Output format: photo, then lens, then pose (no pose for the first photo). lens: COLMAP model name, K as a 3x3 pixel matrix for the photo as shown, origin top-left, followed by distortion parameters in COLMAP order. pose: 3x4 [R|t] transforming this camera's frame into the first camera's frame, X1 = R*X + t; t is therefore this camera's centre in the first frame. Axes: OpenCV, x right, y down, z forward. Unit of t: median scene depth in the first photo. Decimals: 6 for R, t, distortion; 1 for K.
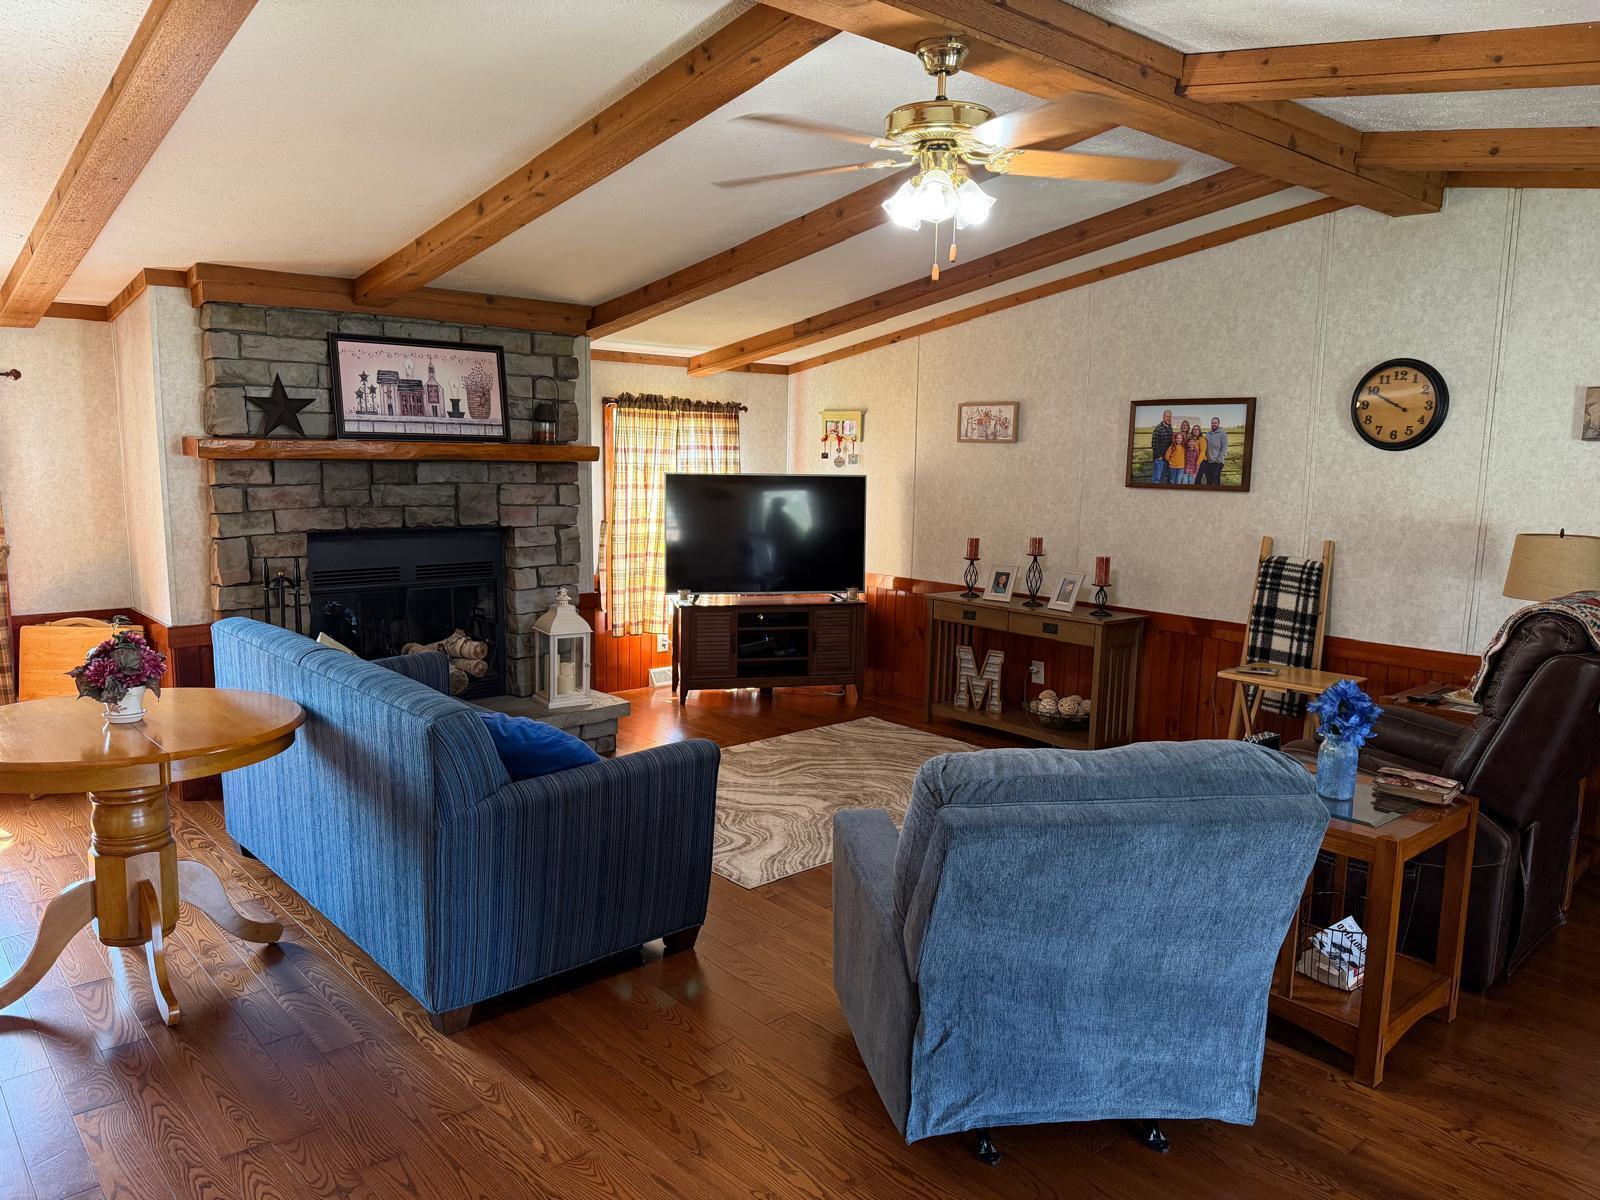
lens RADIAL K [[1097.1, 0, 799.5], [0, 1097.1, 608.2], [0, 0, 1]] dist [0.101934, -0.165581]
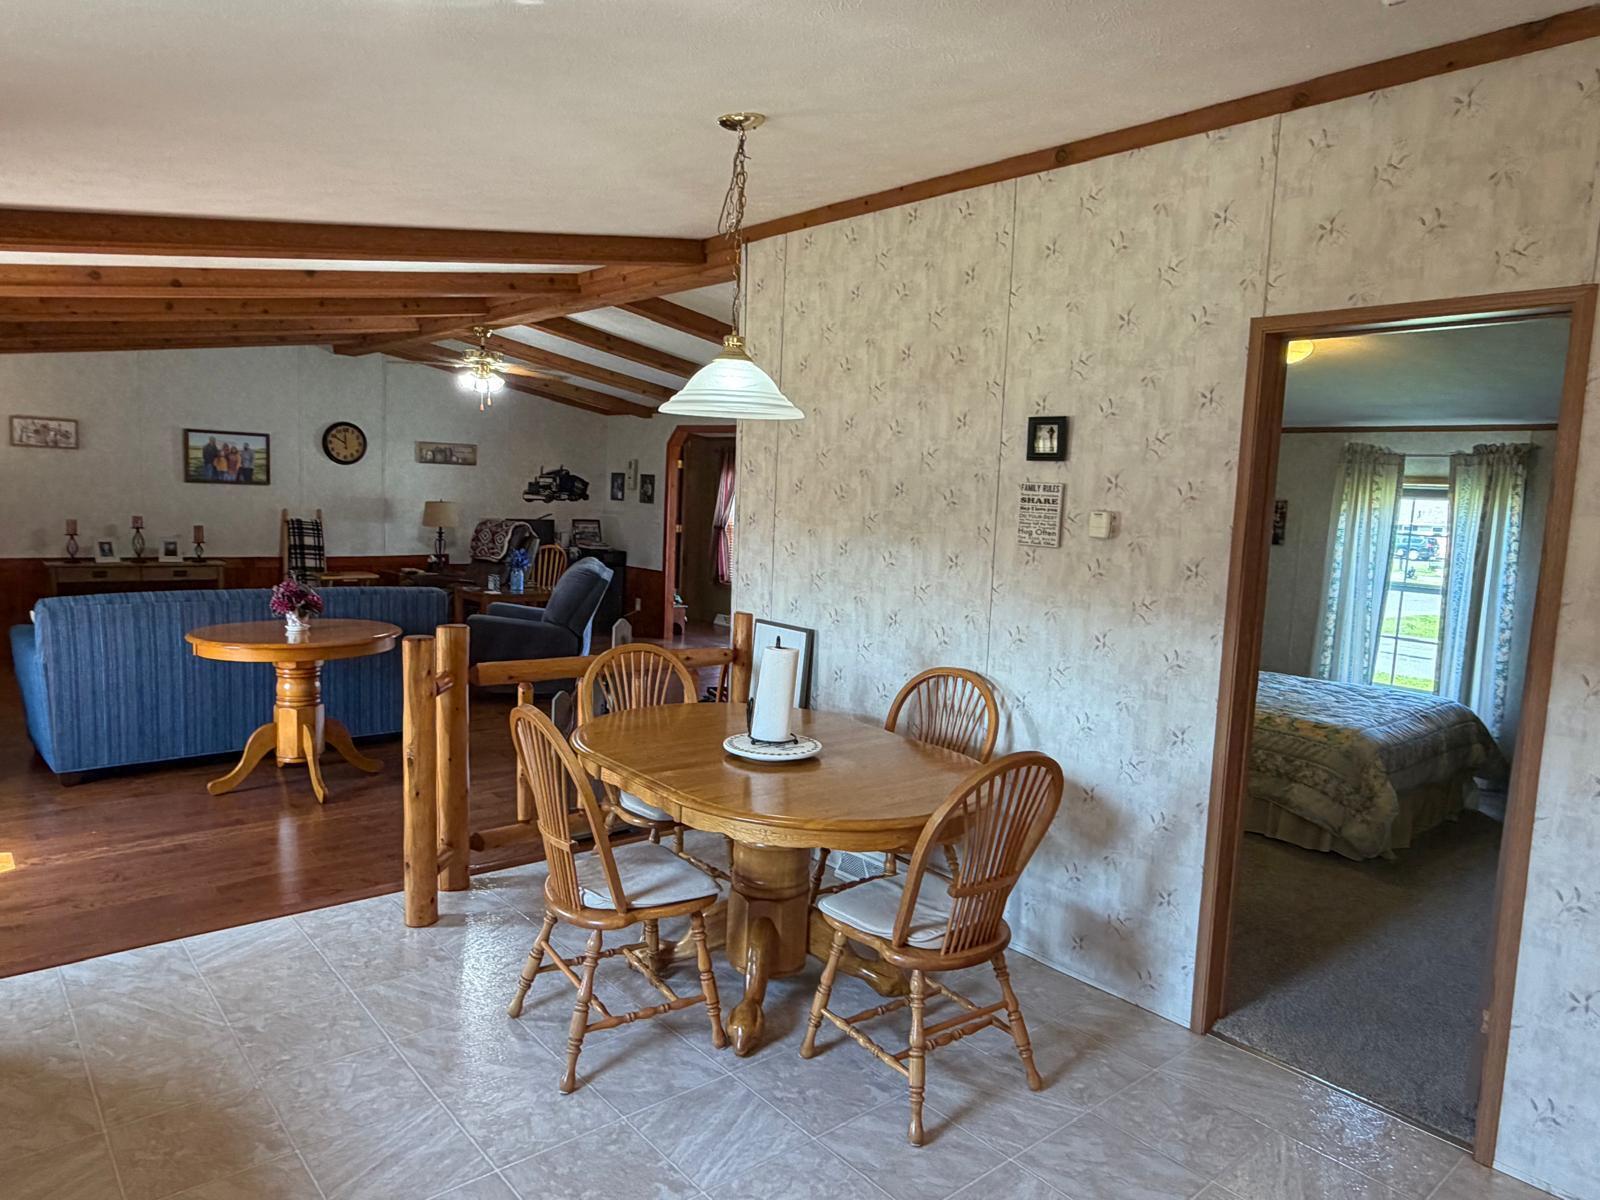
lens RADIAL K [[1000.0, 0, 805.9], [0, 1000.0, 604.7], [0, 0, 1]] dist [-0.010613, 0.002011]
pose [[0.002418, -0.130023, 0.991508, -1.269129], [0.099981, 0.986574, 0.129132, -0.033349], [-0.994986, 0.098820, 0.015385, 0.111793]]
